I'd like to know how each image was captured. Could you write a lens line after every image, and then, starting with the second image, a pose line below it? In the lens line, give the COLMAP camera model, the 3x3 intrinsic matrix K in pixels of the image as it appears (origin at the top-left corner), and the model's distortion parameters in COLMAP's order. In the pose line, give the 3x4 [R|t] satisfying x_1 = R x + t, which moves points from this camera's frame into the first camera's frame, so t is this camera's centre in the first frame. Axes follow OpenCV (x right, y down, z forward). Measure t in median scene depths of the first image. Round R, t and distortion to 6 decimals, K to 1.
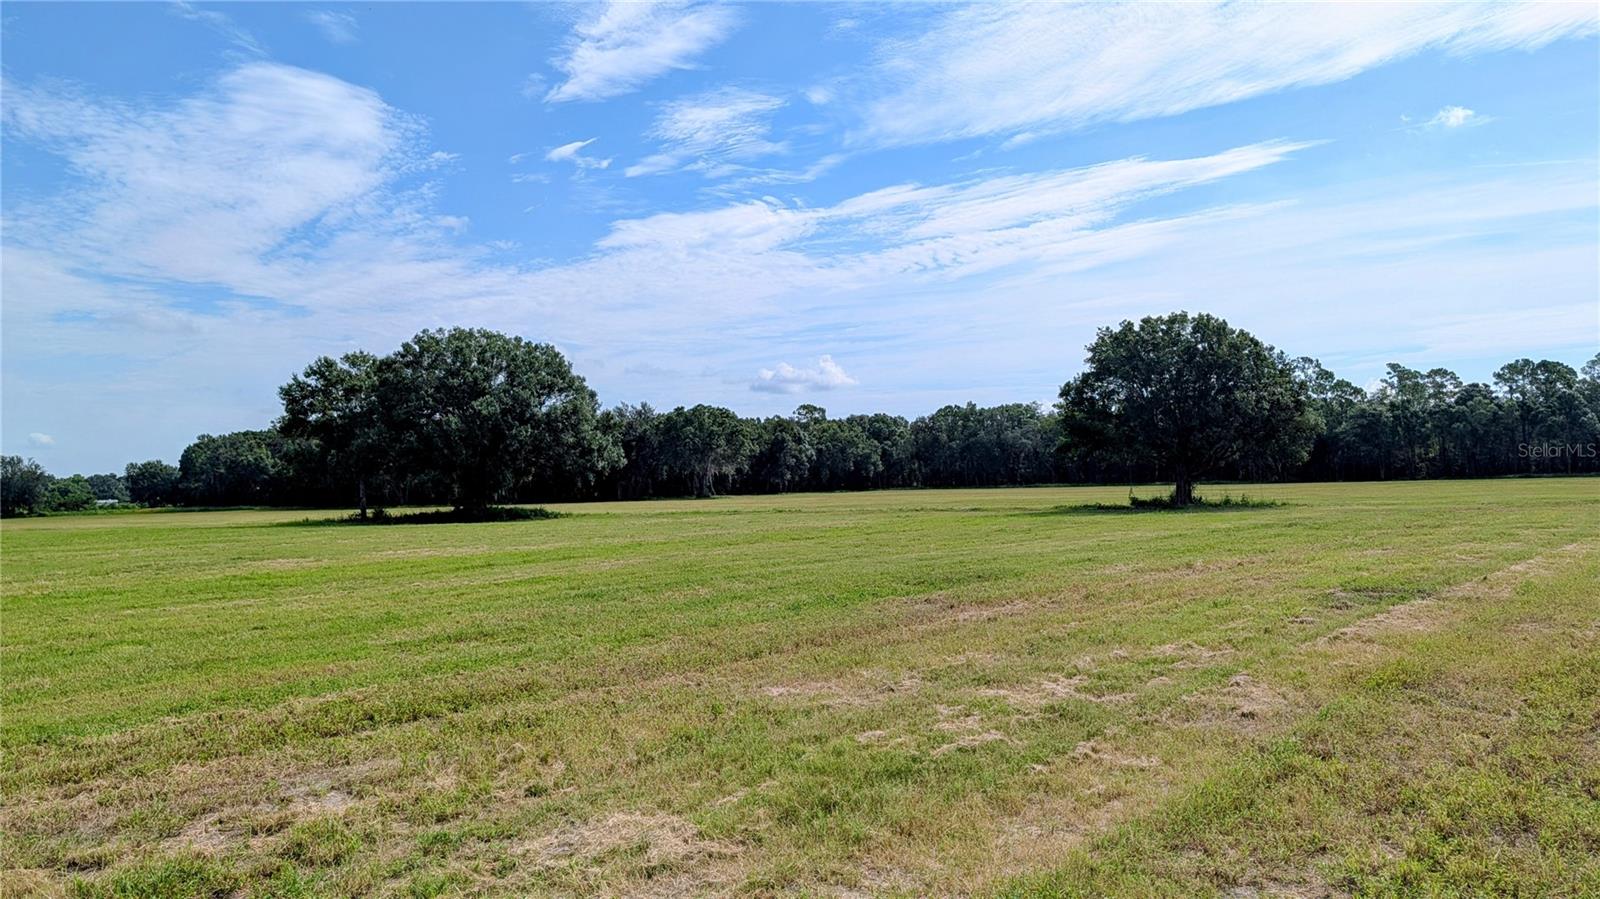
lens RADIAL K [[1036.6, 0, 800.2], [0, 1036.6, 451.3], [0, 0, 1]] dist [-0.002213, -0.000290]
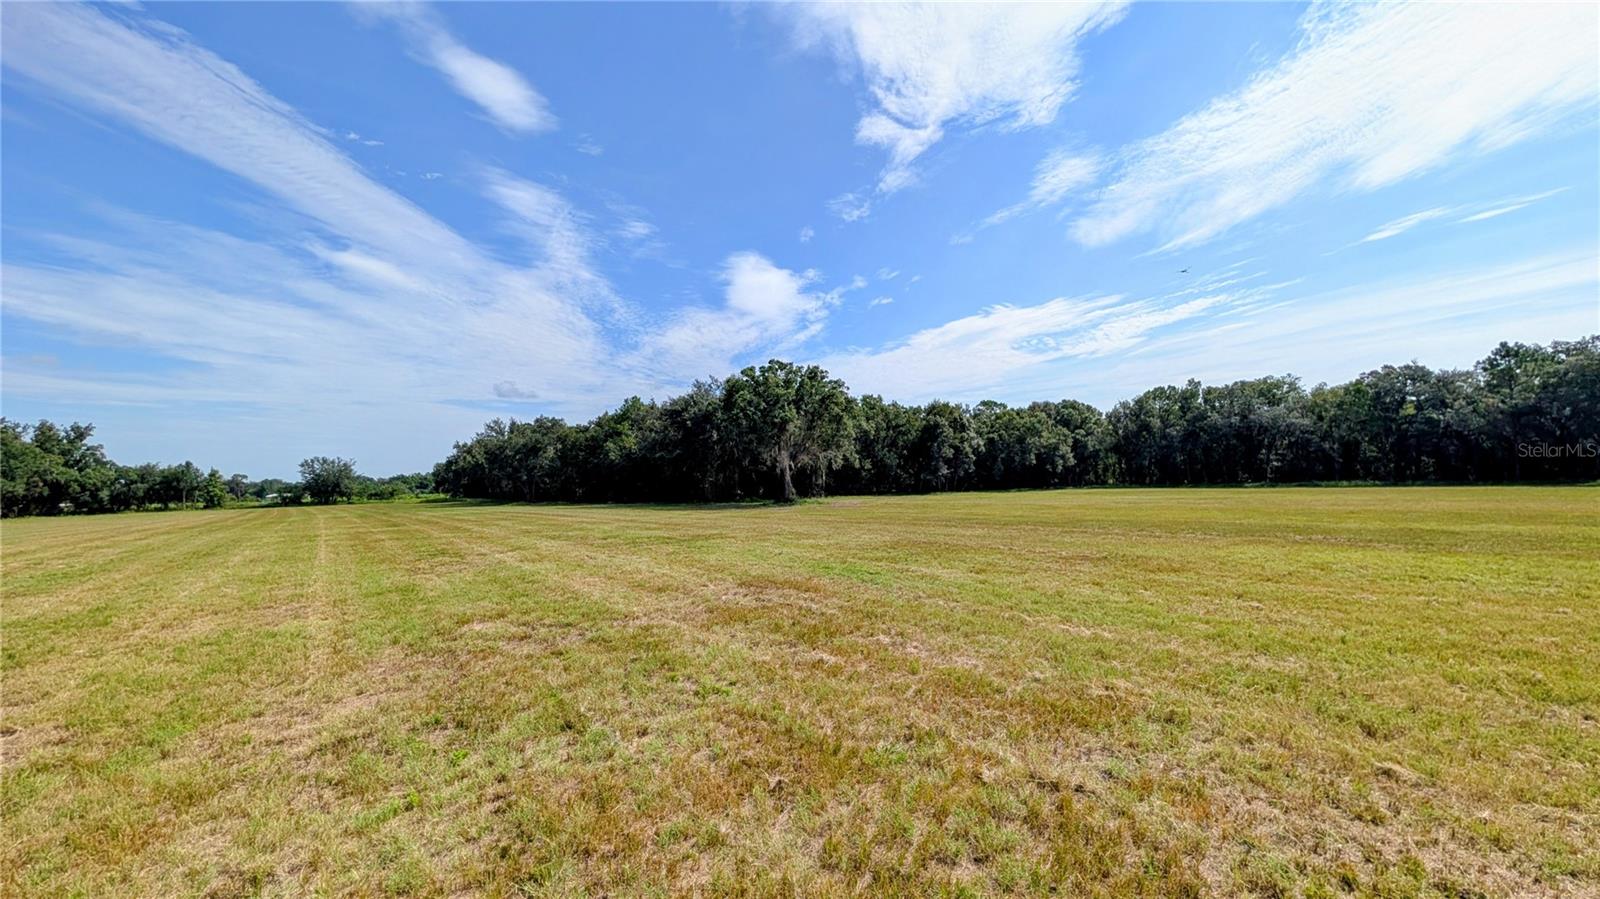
lens RADIAL K [[587.9, 0, 797.0], [0, 587.9, 453.8], [0, 0, 1]] dist [-0.002828, 0.001154]
pose [[0.940349, -0.011498, -0.340018, 0.030618], [0.008435, 0.999909, -0.010486, 0.012671], [0.340108, 0.006993, 0.940360, 0.476341]]
